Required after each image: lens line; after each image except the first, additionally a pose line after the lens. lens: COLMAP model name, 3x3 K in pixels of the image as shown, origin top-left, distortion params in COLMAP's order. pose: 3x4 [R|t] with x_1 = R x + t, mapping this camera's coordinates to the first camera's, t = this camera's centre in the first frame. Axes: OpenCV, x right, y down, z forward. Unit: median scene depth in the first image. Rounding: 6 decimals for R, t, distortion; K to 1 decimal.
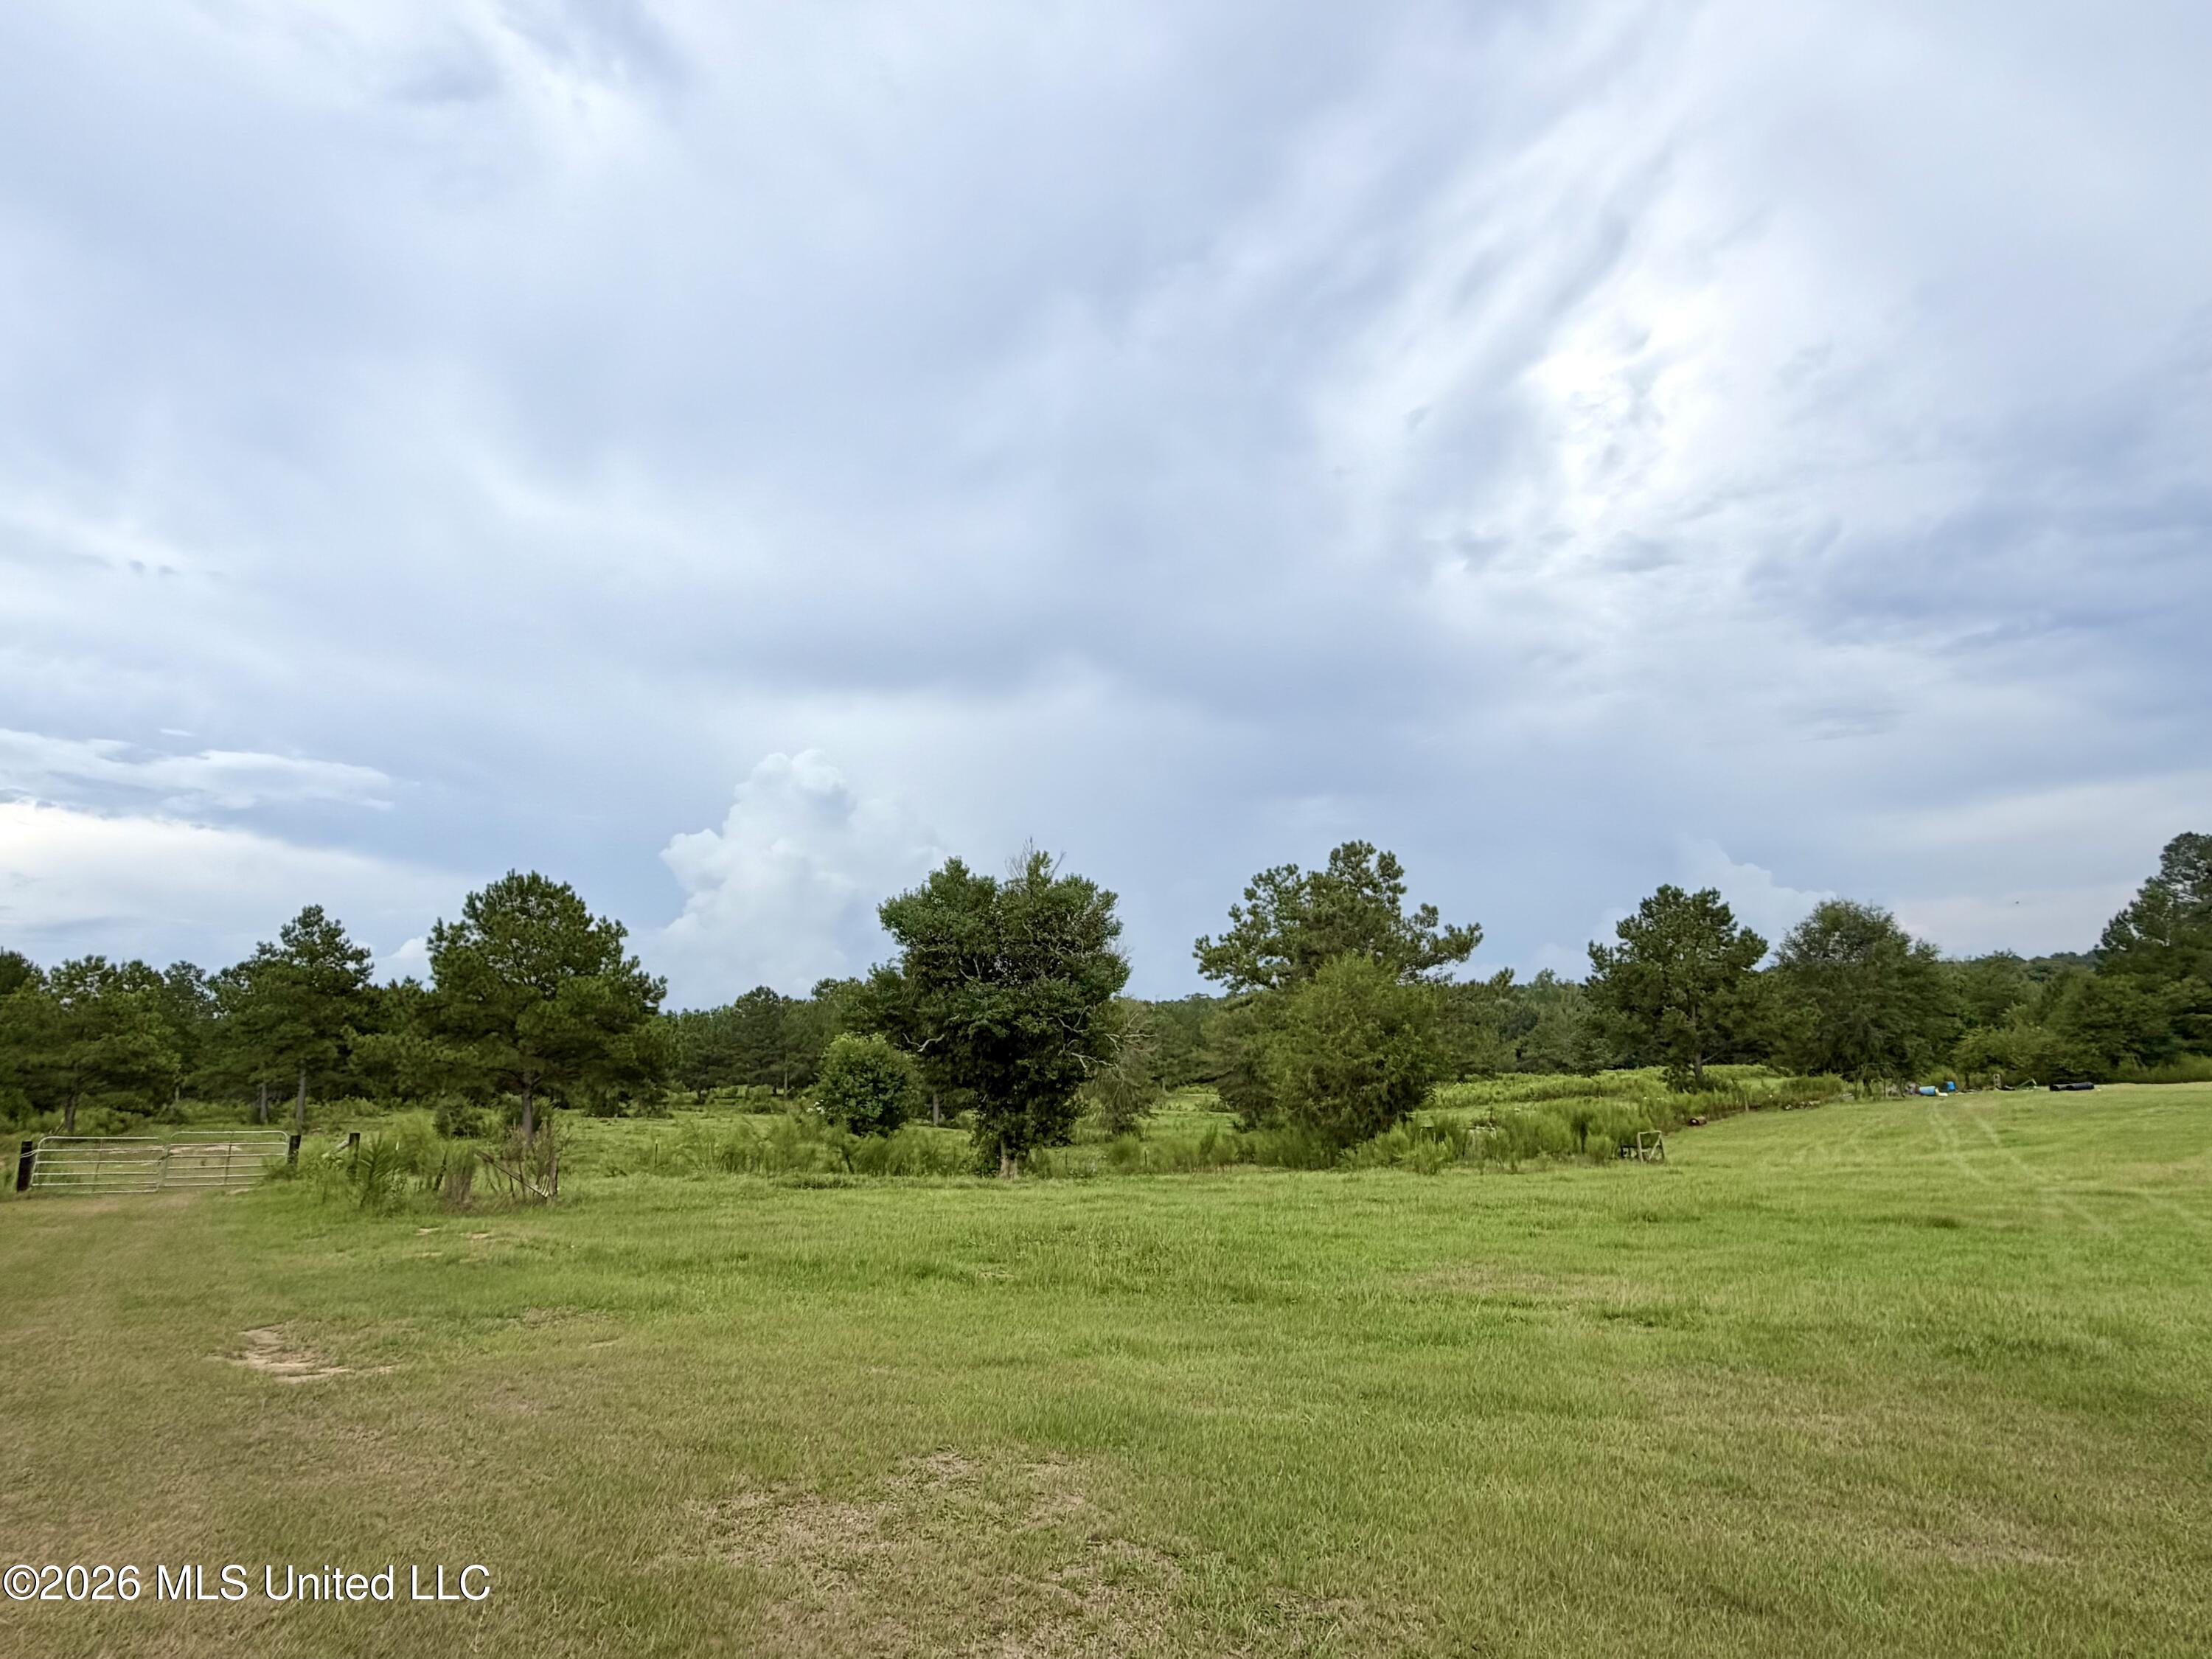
lens RADIAL K [[1196.7, 0, 1083.5], [0, 1196.7, 824.4], [0, 0, 1]] dist [-0.040441, -0.000586]
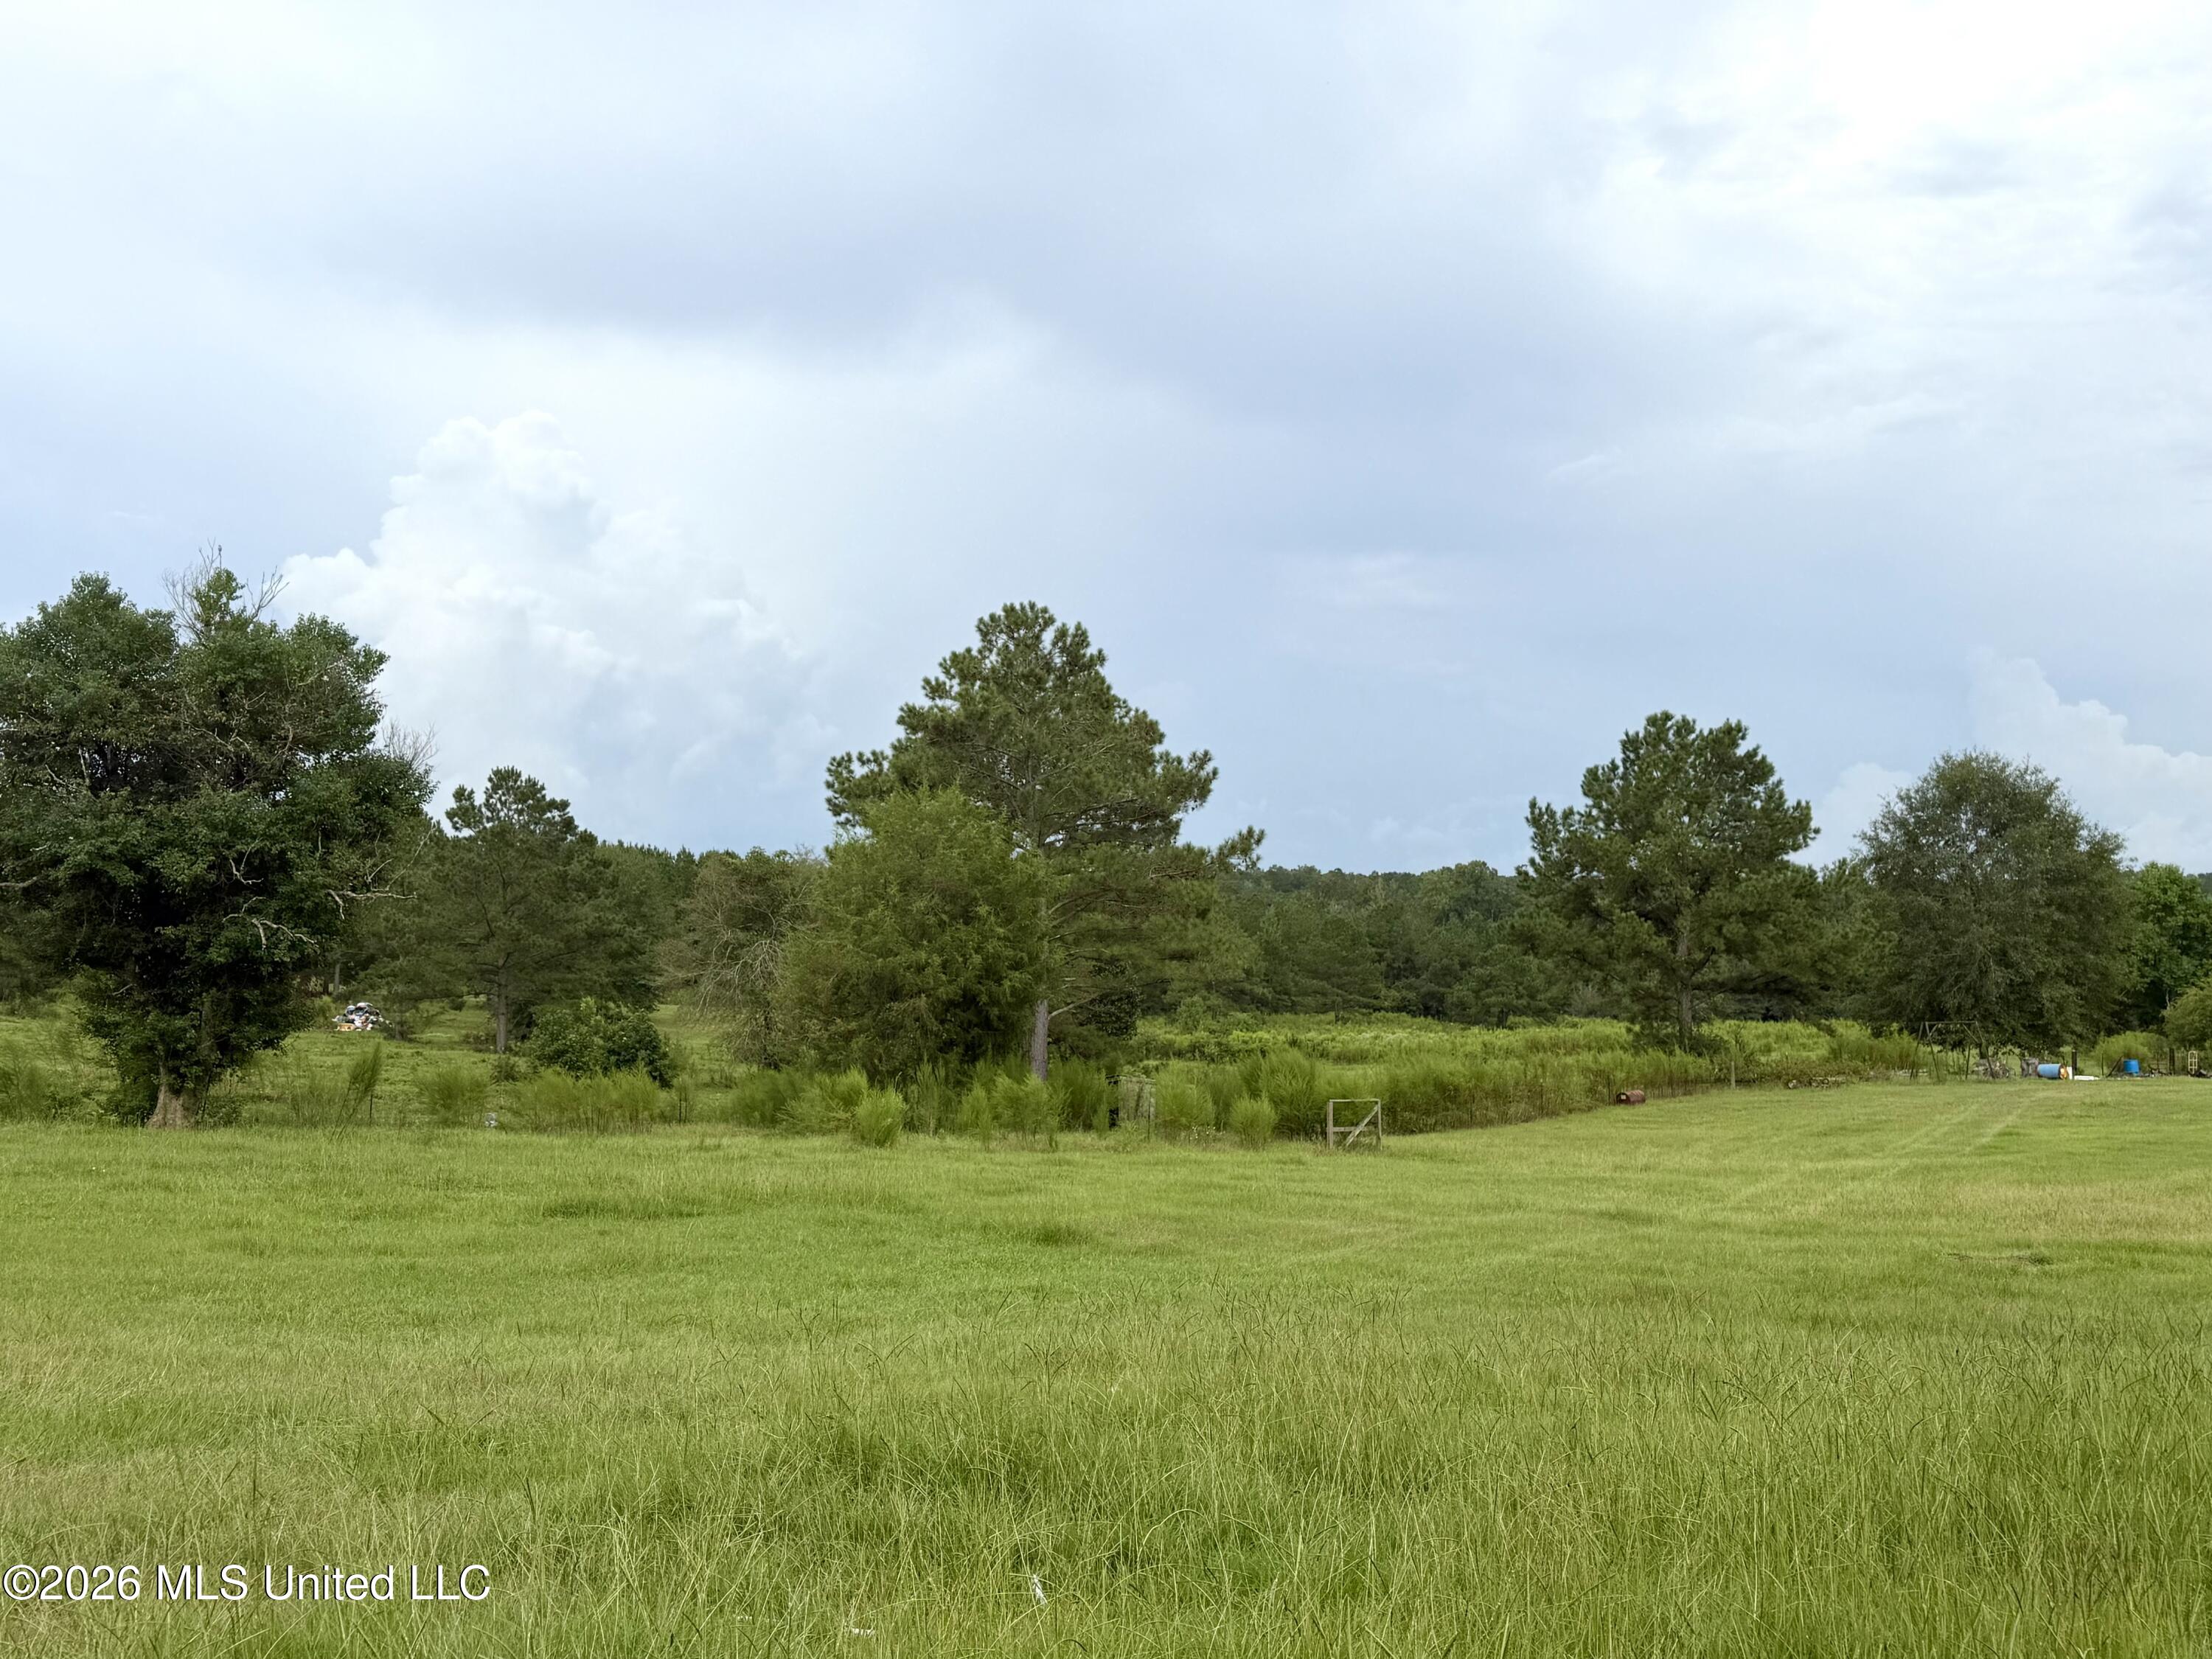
lens RADIAL K [[2007.5, 0, 1128.5], [0, 2007.5, 821.1], [0, 0, 1]] dist [0.016949, -0.038864]
pose [[0.996706, 0.047670, 0.065604, 0.155382], [-0.055078, 0.991699, 0.116187, 0.002620], [-0.059521, -0.119417, 0.991058, 0.001222]]
